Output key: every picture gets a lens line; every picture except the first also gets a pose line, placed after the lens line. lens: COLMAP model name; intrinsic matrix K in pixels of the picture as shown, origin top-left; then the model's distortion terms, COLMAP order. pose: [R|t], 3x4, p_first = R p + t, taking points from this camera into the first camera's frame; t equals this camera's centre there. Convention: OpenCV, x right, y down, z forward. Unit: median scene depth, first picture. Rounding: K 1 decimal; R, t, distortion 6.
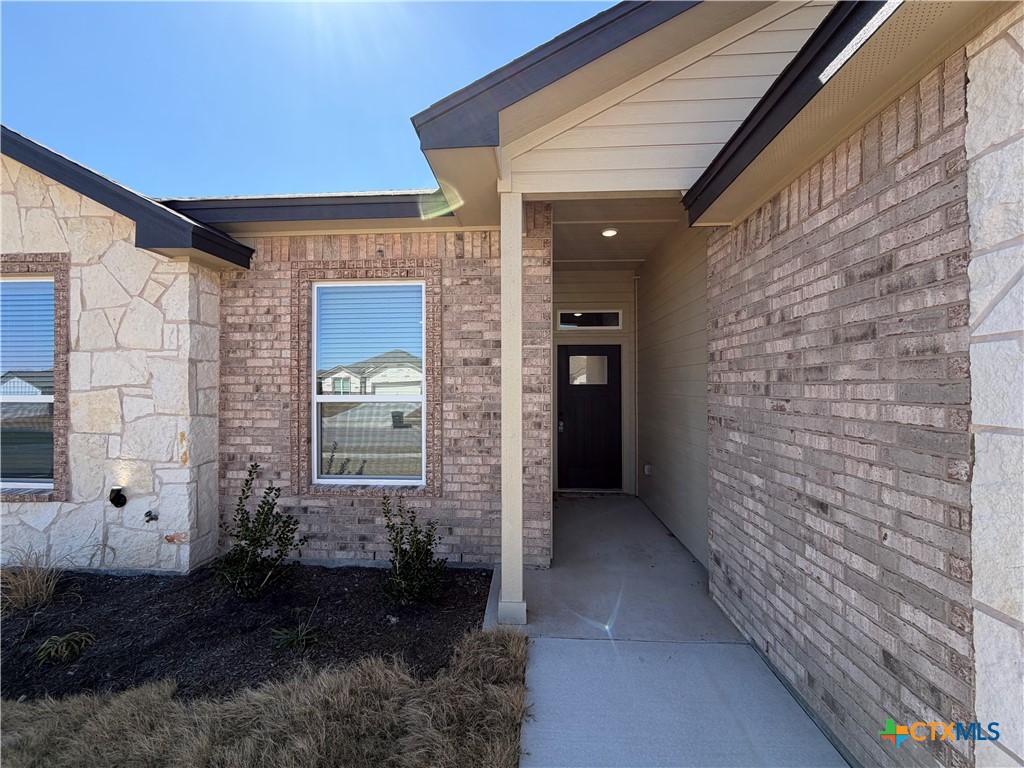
lens RADIAL K [[409.5, 0, 507.8], [0, 409.5, 385.3], [0, 0, 1]] dist [0.001562, 0.000062]
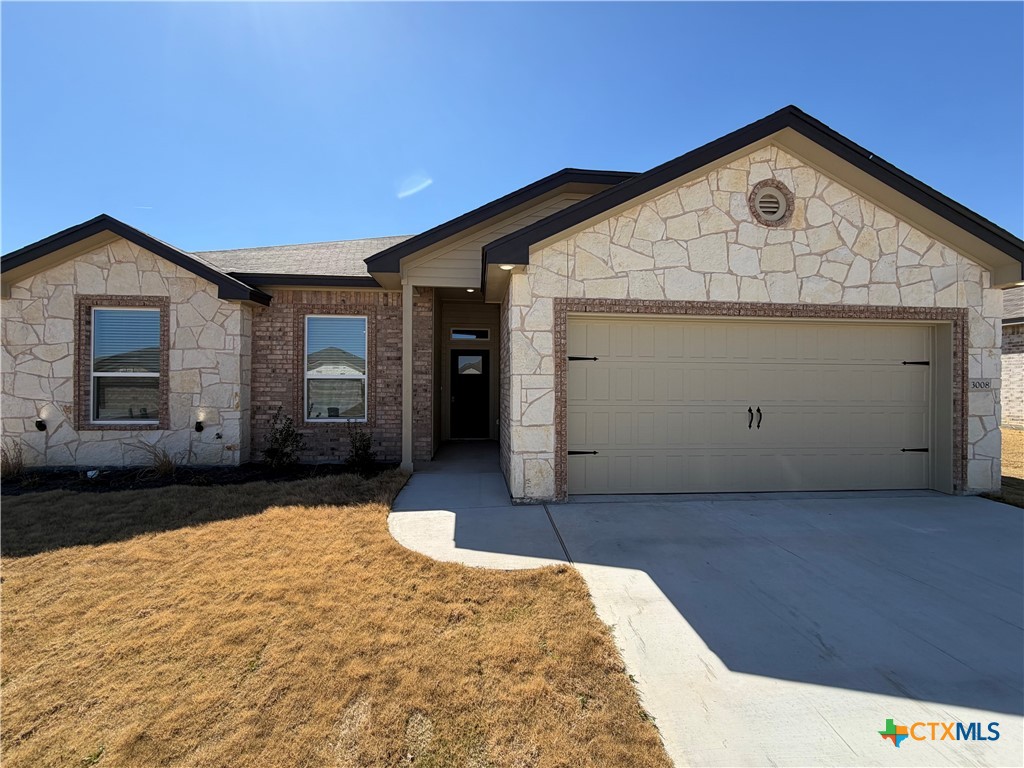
lens RADIAL K [[409.5, 0, 509.5], [0, 409.5, 385.3], [0, 0, 1]] dist [0.001562, 0.000062]
pose [[0.989067, 0.006516, 0.147320, 0.192827], [-0.006799, 0.999976, 0.001414, 0.069270], [-0.147307, -0.002401, 0.989088, -1.088405]]
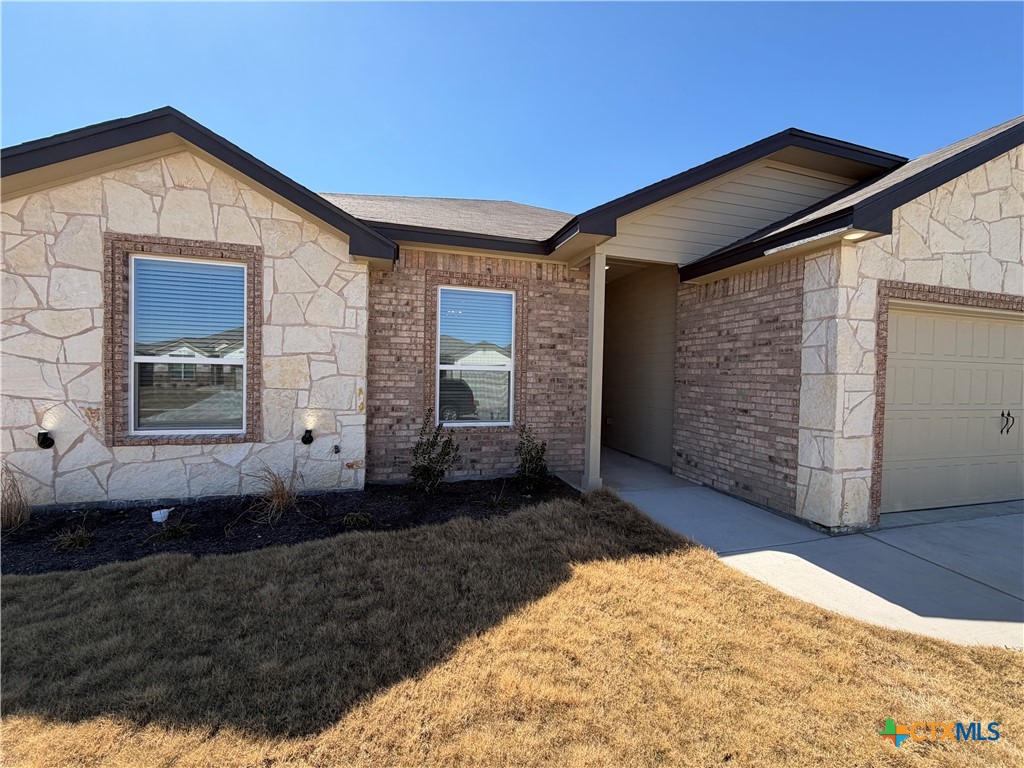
lens RADIAL K [[409.5, 0, 509.9], [0, 409.5, 385.7], [0, 0, 1]] dist [0.001562, 0.000062]
pose [[0.941423, 0.010152, 0.337074, -0.779193], [-0.021339, 0.999337, 0.029499, 0.053471], [-0.336551, -0.034964, 0.941016, -0.469165]]
